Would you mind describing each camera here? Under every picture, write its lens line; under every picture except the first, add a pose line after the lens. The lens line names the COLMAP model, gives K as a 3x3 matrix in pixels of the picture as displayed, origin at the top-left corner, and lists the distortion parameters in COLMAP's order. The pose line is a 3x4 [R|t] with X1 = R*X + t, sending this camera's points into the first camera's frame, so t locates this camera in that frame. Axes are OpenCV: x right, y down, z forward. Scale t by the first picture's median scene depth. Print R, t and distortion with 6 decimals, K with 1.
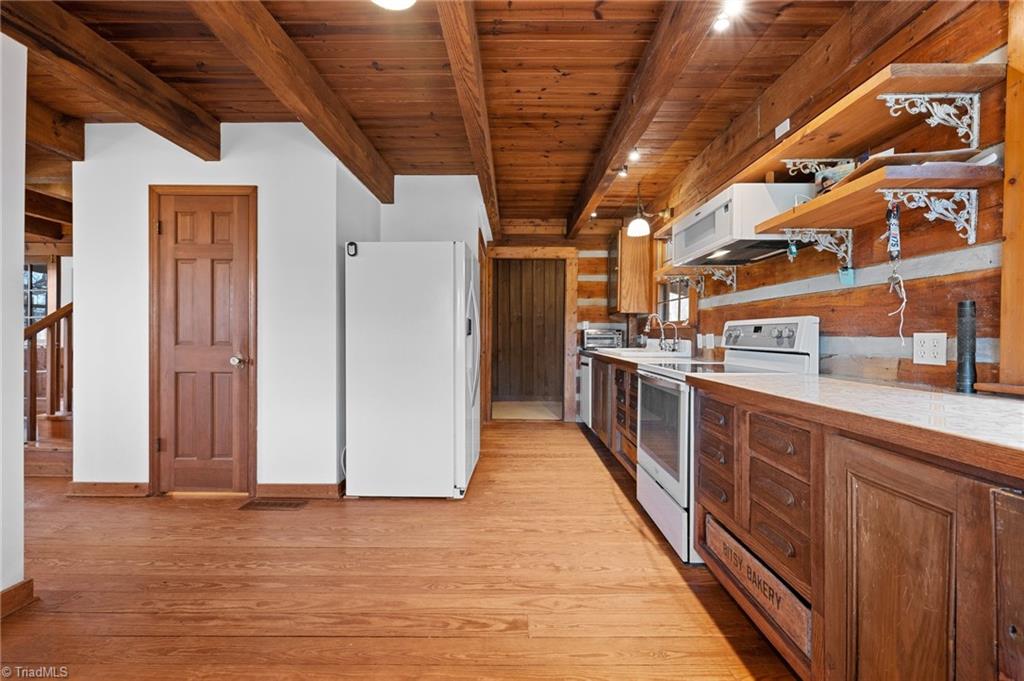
lens RADIAL K [[418.3, 0, 512.2], [0, 418.3, 339.3], [0, 0, 1]] dist [0.000992, -0.000034]
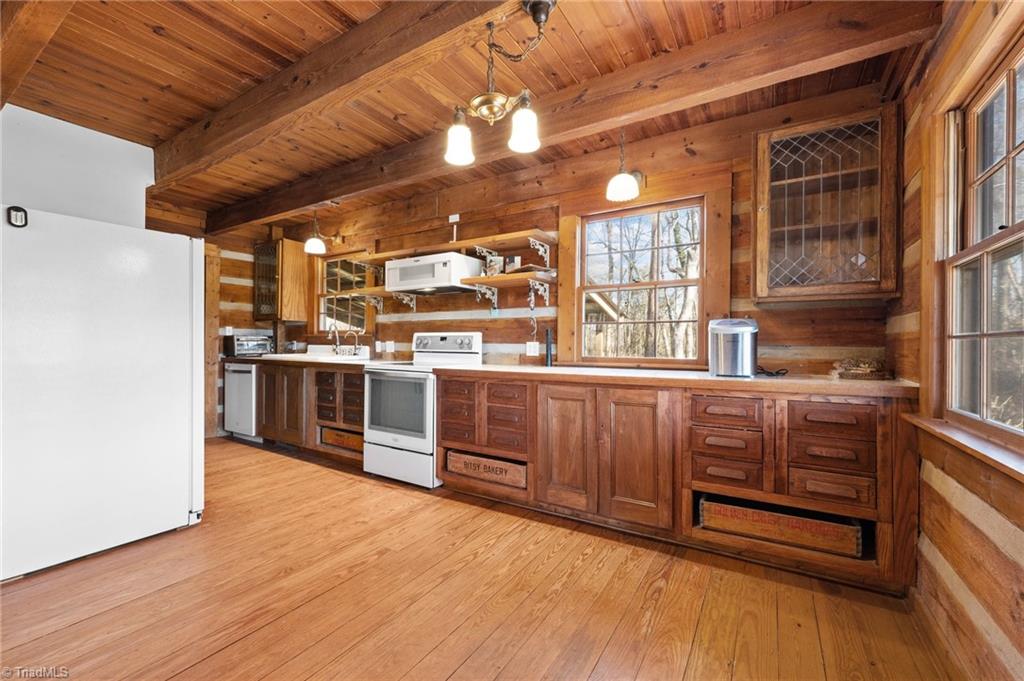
lens RADIAL K [[418.3, 0, 513.4], [0, 418.3, 342.2], [0, 0, 1]] dist [0.000992, -0.000034]
pose [[0.522563, 0.001846, 0.852599, -0.760020], [0.004249, 0.999980, -0.004769, -0.002616], [-0.852590, 0.006115, 0.522545, -0.077462]]
